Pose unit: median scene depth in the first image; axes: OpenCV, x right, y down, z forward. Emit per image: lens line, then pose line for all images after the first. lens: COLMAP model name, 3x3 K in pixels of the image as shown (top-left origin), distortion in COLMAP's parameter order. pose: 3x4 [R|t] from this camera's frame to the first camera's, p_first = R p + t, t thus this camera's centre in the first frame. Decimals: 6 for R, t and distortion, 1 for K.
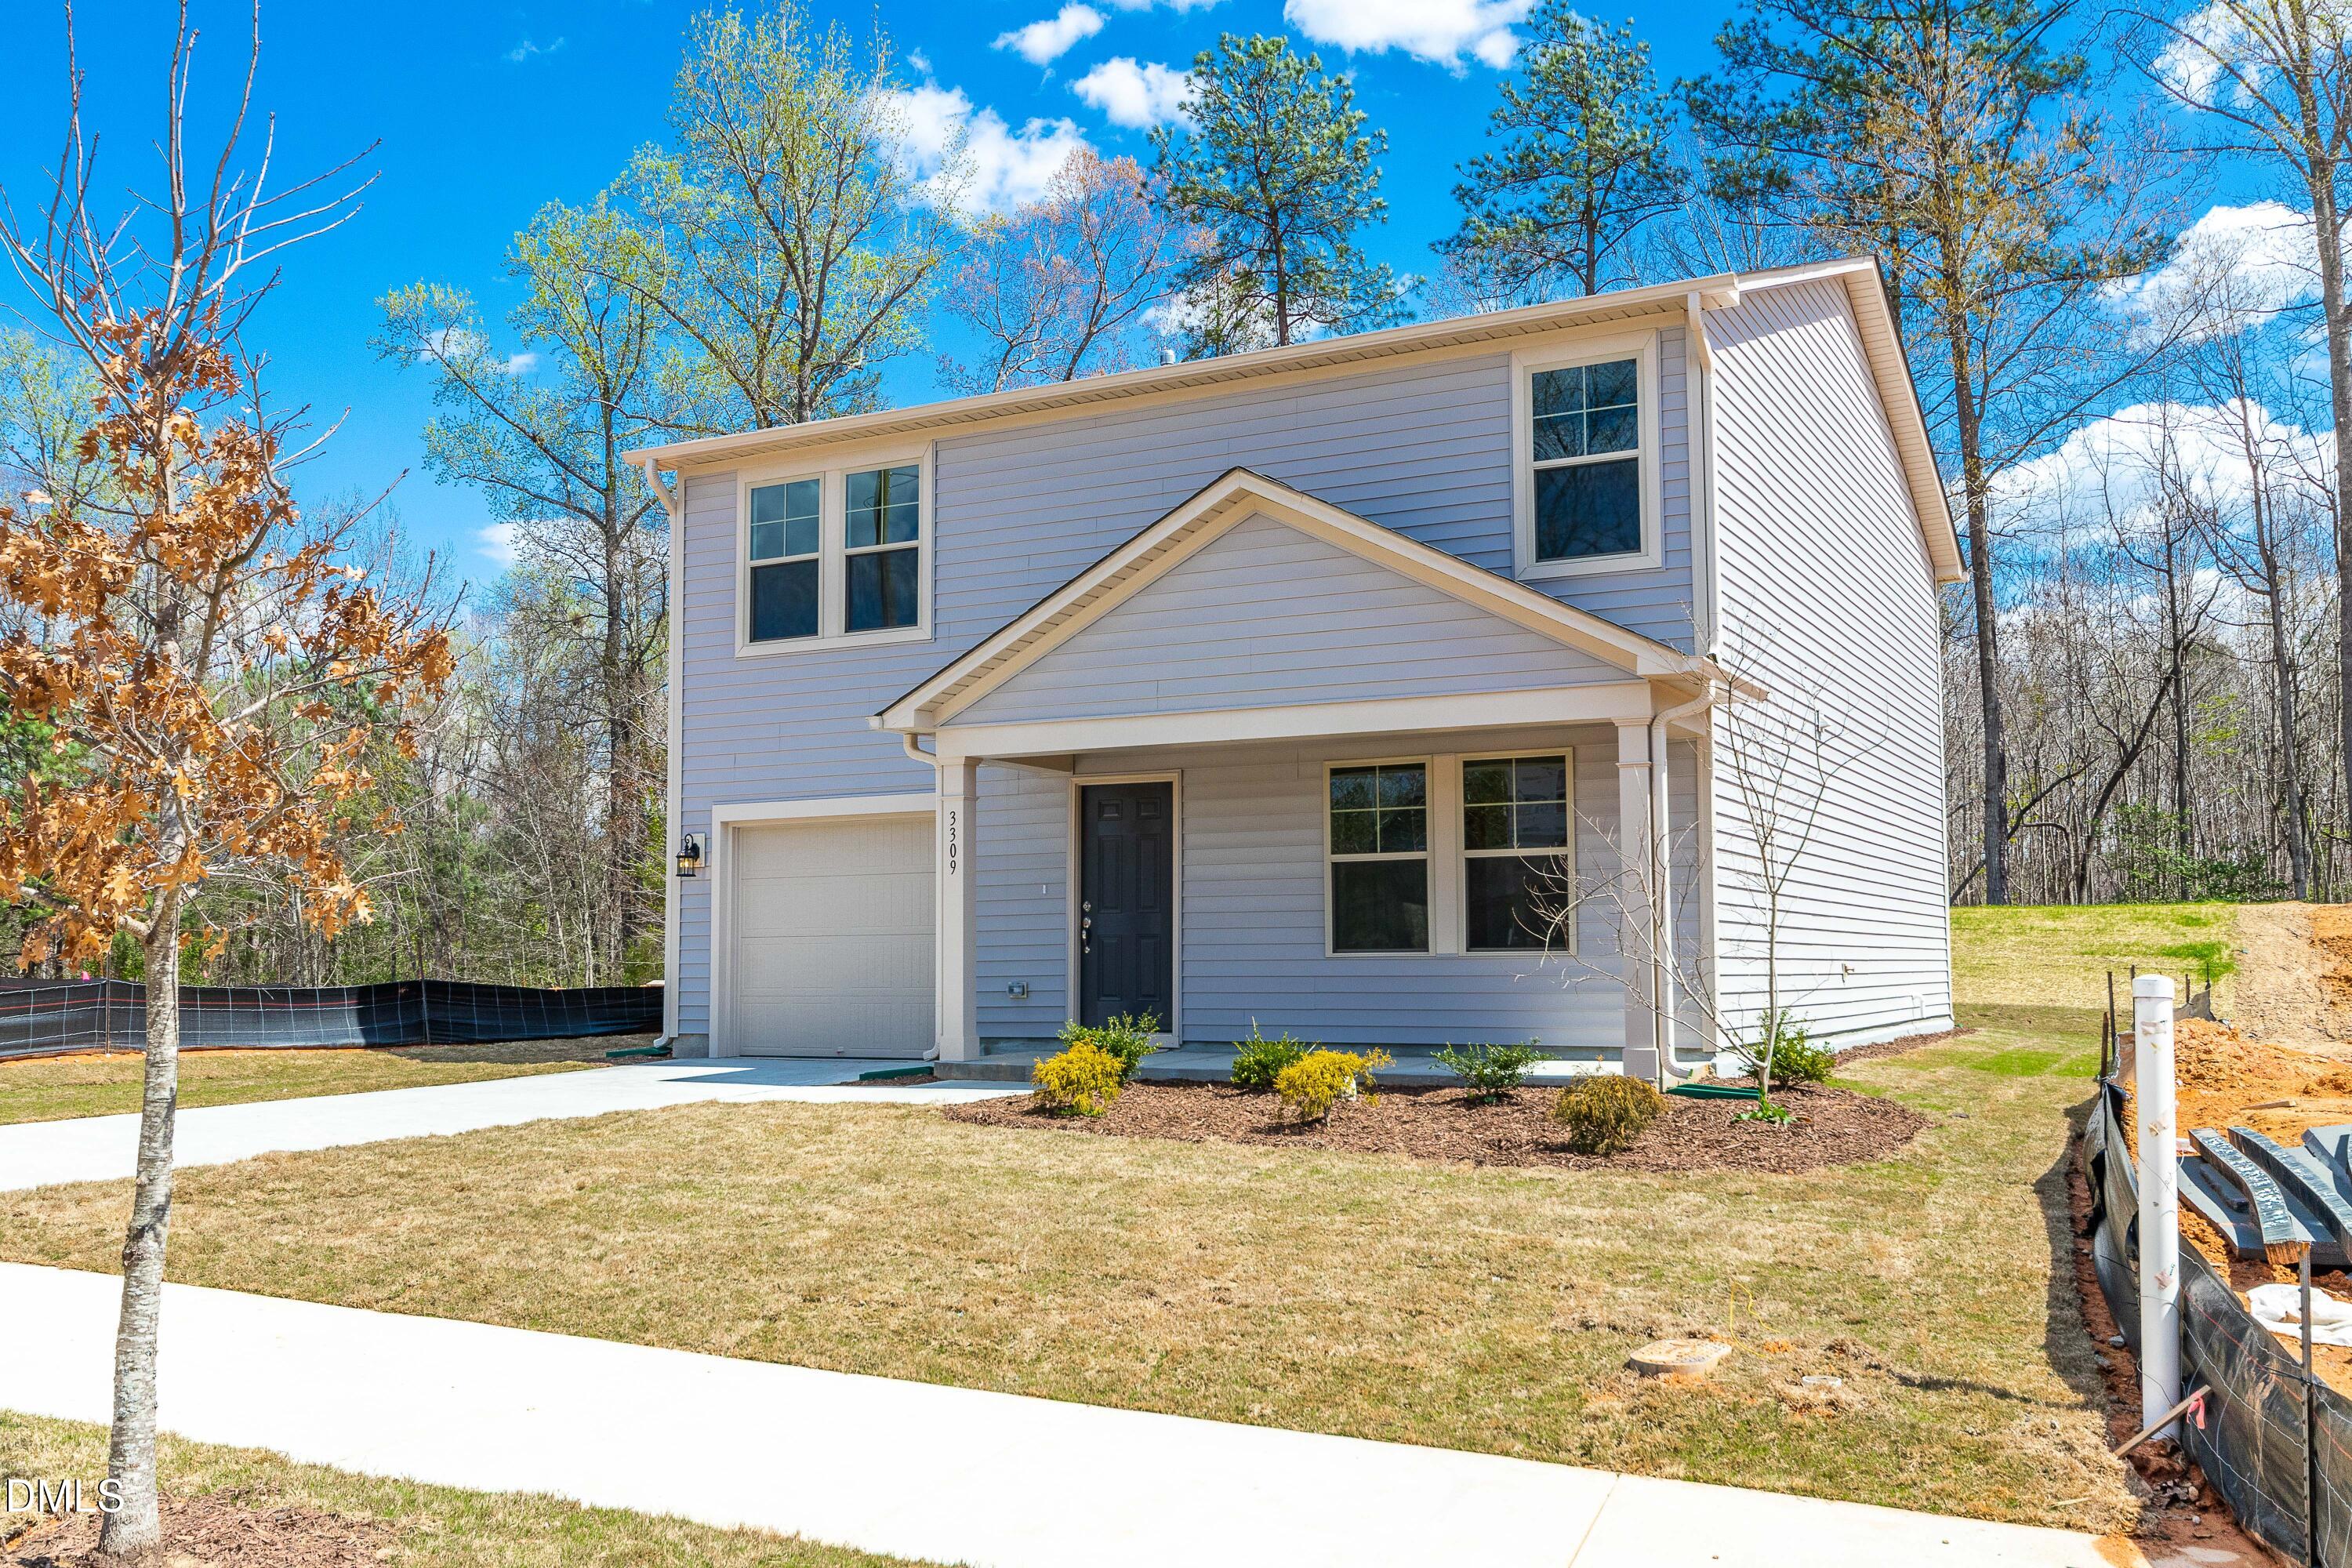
lens RADIAL K [[2043.4, 0, 1179.5], [0, 2043.4, 779.3], [0, 0, 1]] dist [-0.012674, -0.003597]
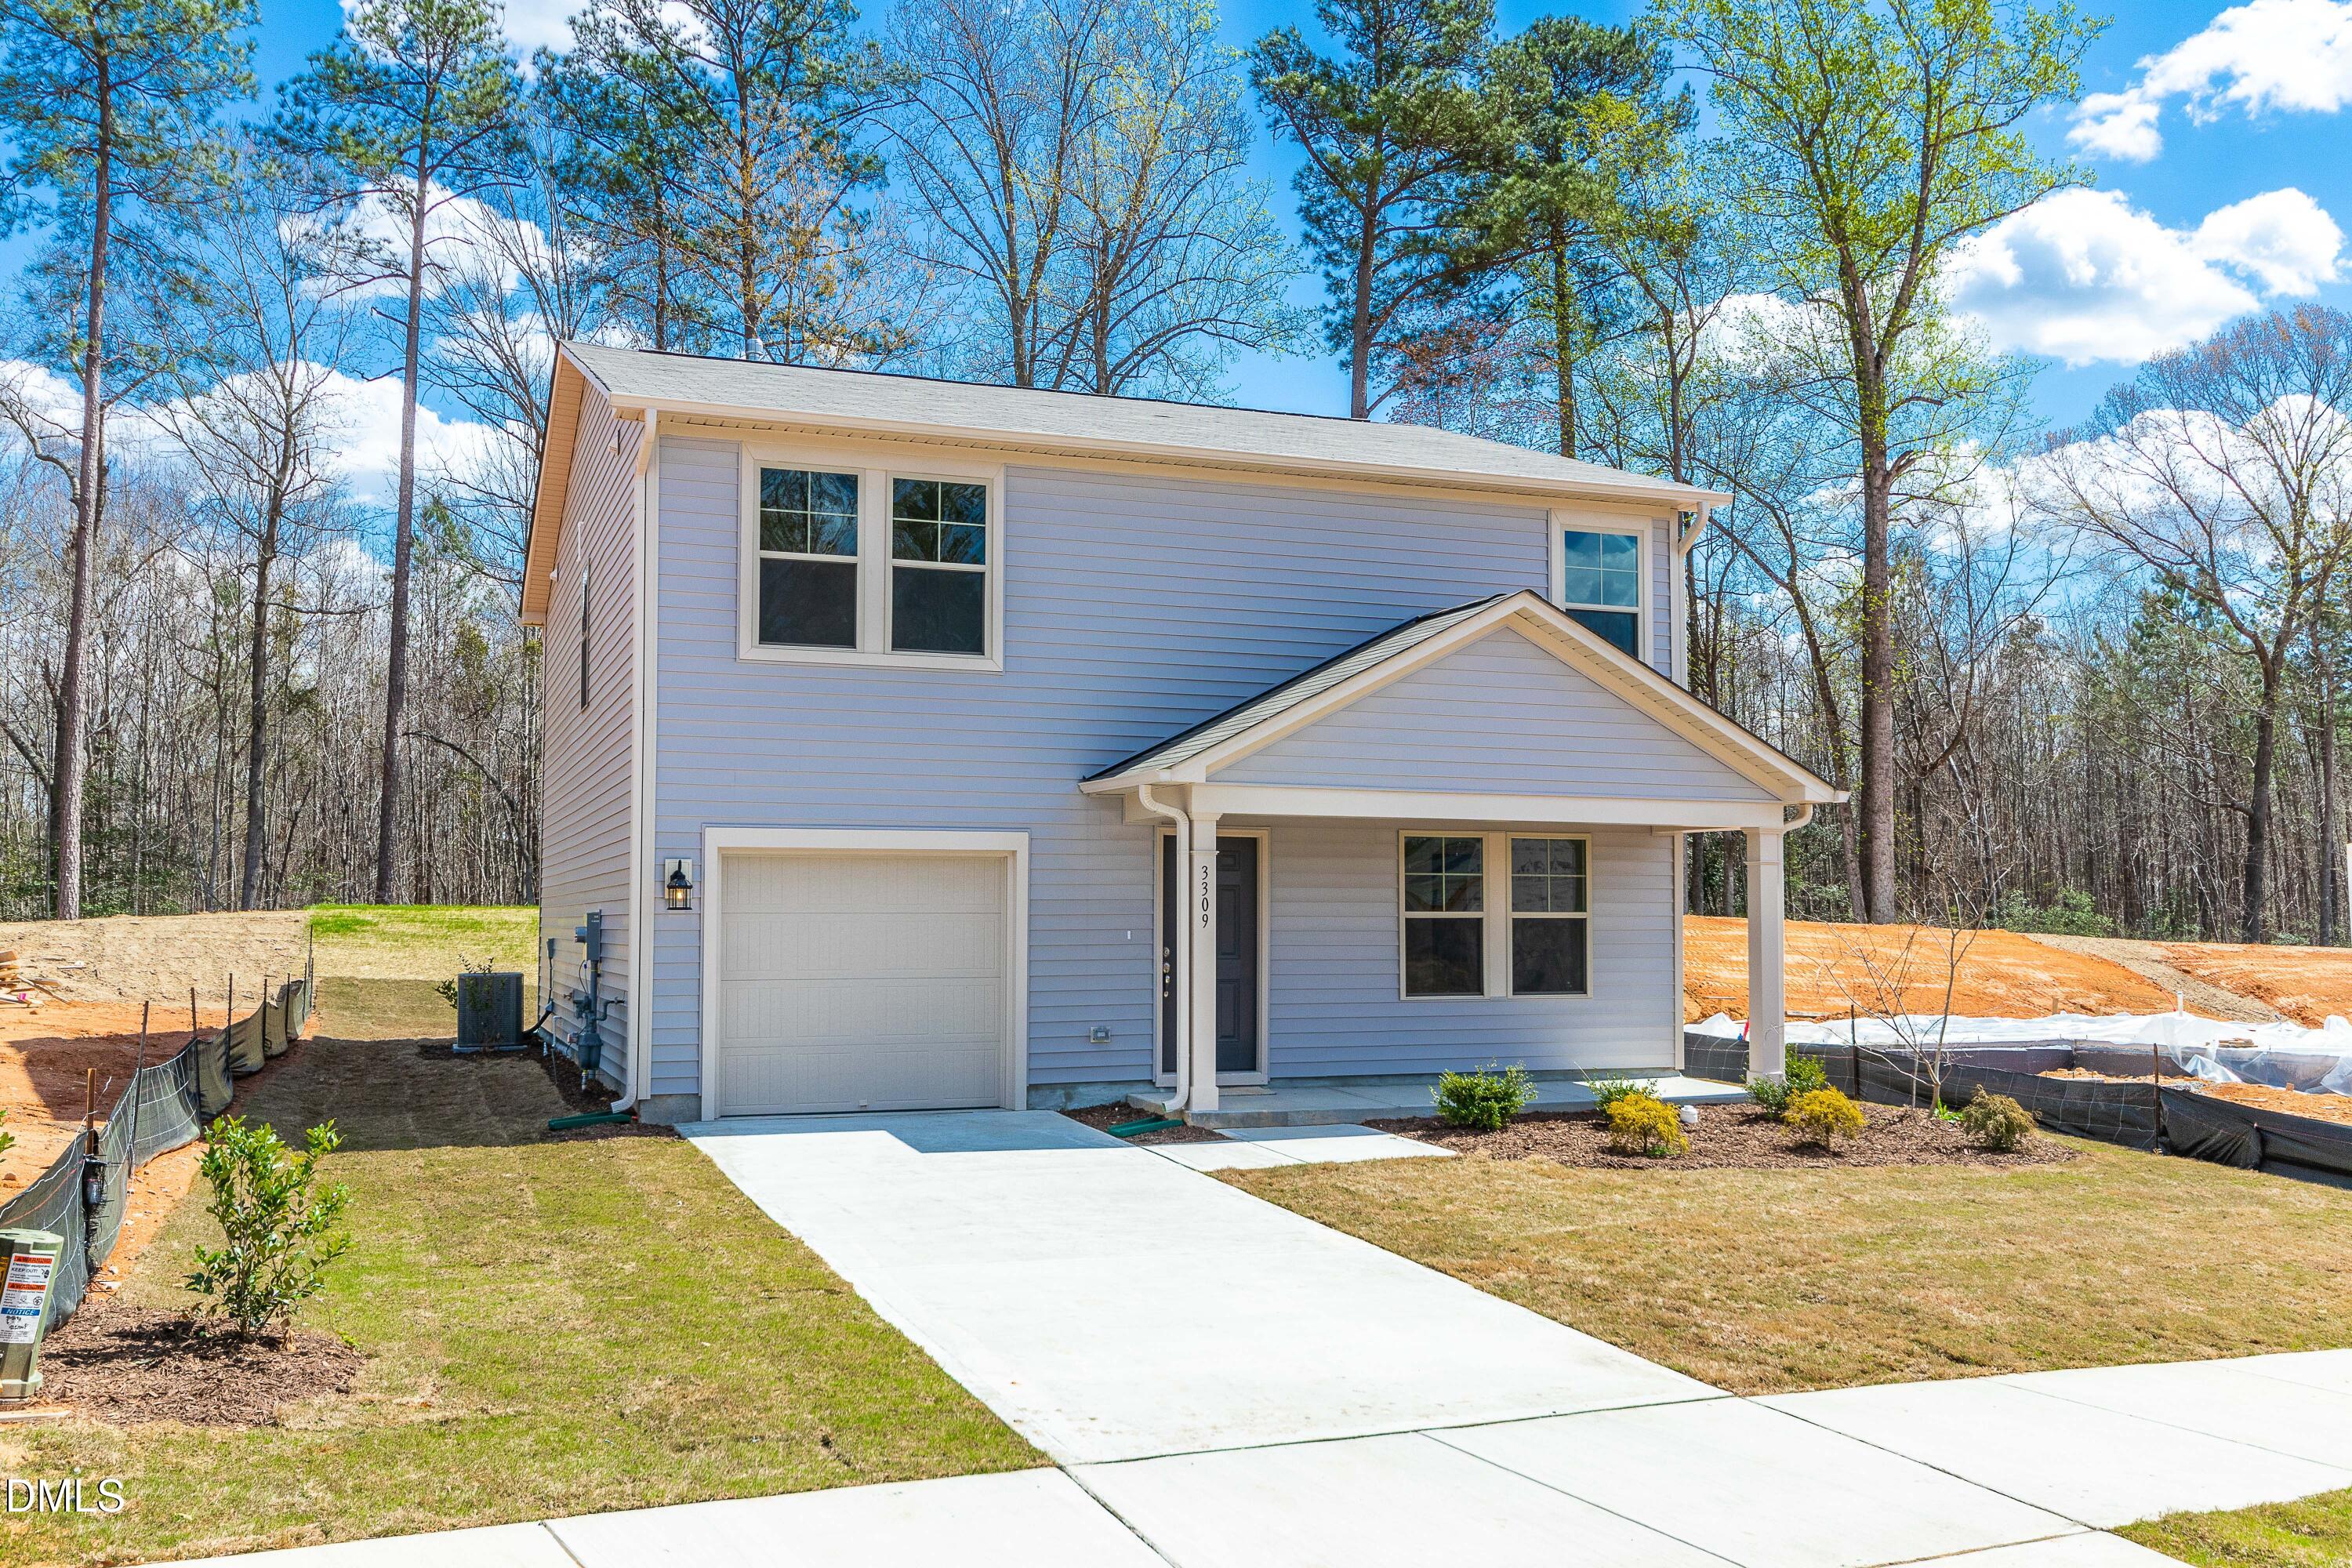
lens RADIAL K [[2043.4, 0, 1178.6], [0, 2043.4, 784.7], [0, 0, 1]] dist [-0.012674, -0.003597]
pose [[0.658029, 0.058424, 0.750722, -0.873522], [-0.073056, 0.997235, -0.013573, -0.009443], [-0.749440, -0.045913, 0.660479, 0.333785]]
